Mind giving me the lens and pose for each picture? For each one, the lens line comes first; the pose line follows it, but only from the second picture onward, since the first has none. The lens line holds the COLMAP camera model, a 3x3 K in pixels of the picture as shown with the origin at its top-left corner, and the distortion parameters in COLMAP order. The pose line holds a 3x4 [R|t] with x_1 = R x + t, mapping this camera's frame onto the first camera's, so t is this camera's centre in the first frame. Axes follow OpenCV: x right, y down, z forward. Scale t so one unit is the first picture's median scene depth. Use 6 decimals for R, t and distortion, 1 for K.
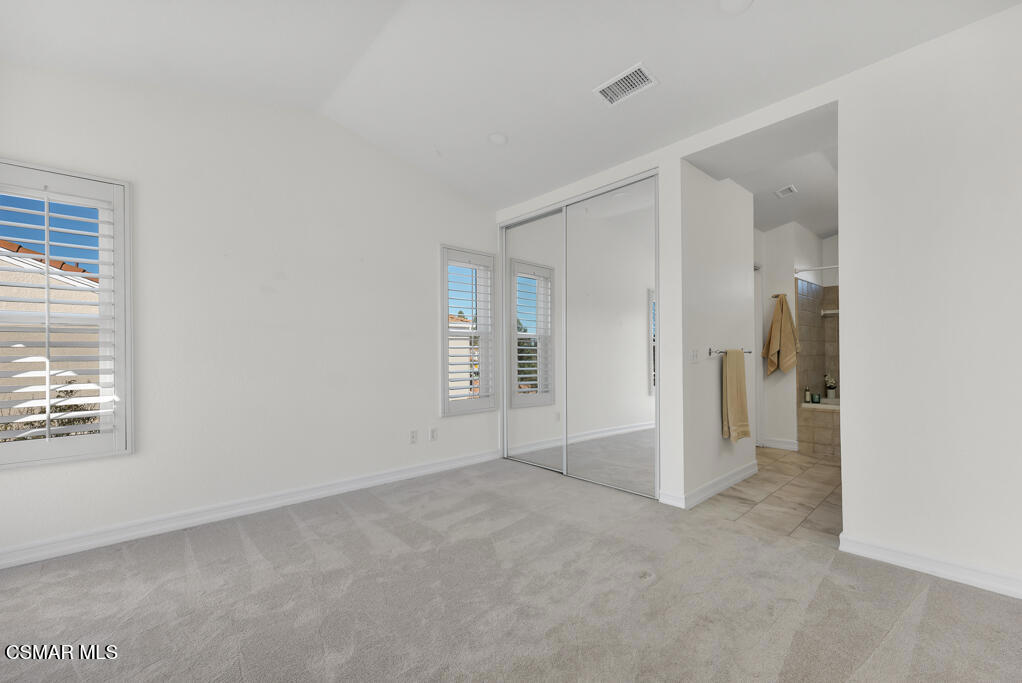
lens RADIAL K [[425.2, 0, 511.0], [0, 425.2, 341.5], [0, 0, 1]] dist [-0.000057, -0.000019]
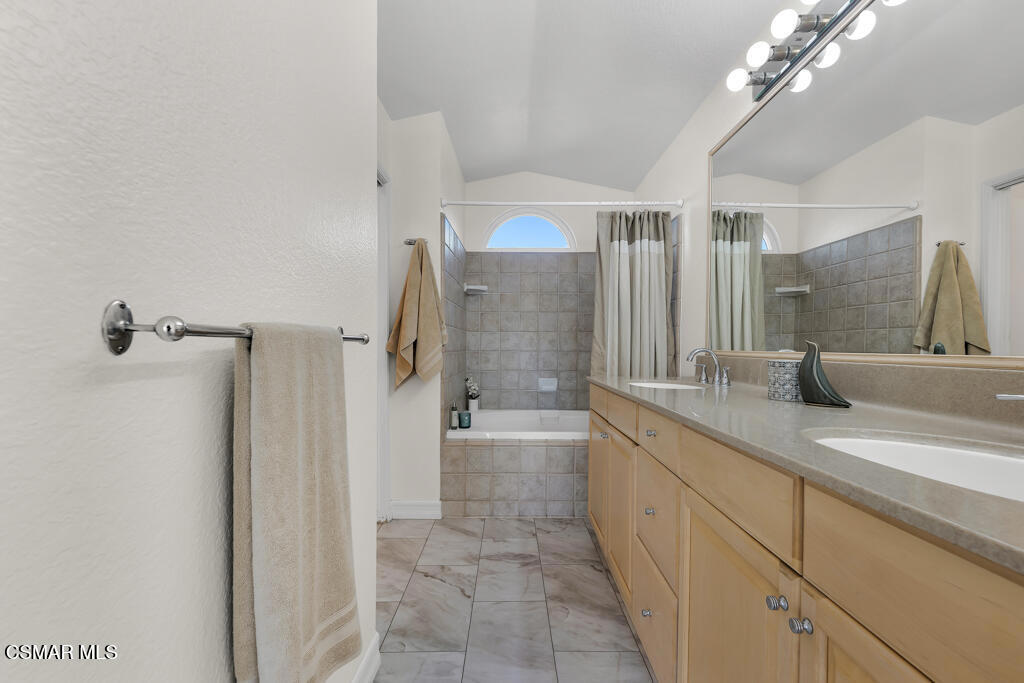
lens RADIAL K [[432.6, 0, 513.4], [0, 432.6, 352.0], [0, 0, 1]] dist [0.002099, 0.000632]
pose [[0.669450, -0.001517, 0.742855, 0.302539], [-0.028288, 0.999221, 0.027533, 0.016498], [-0.742318, -0.039446, 0.668885, 0.536459]]
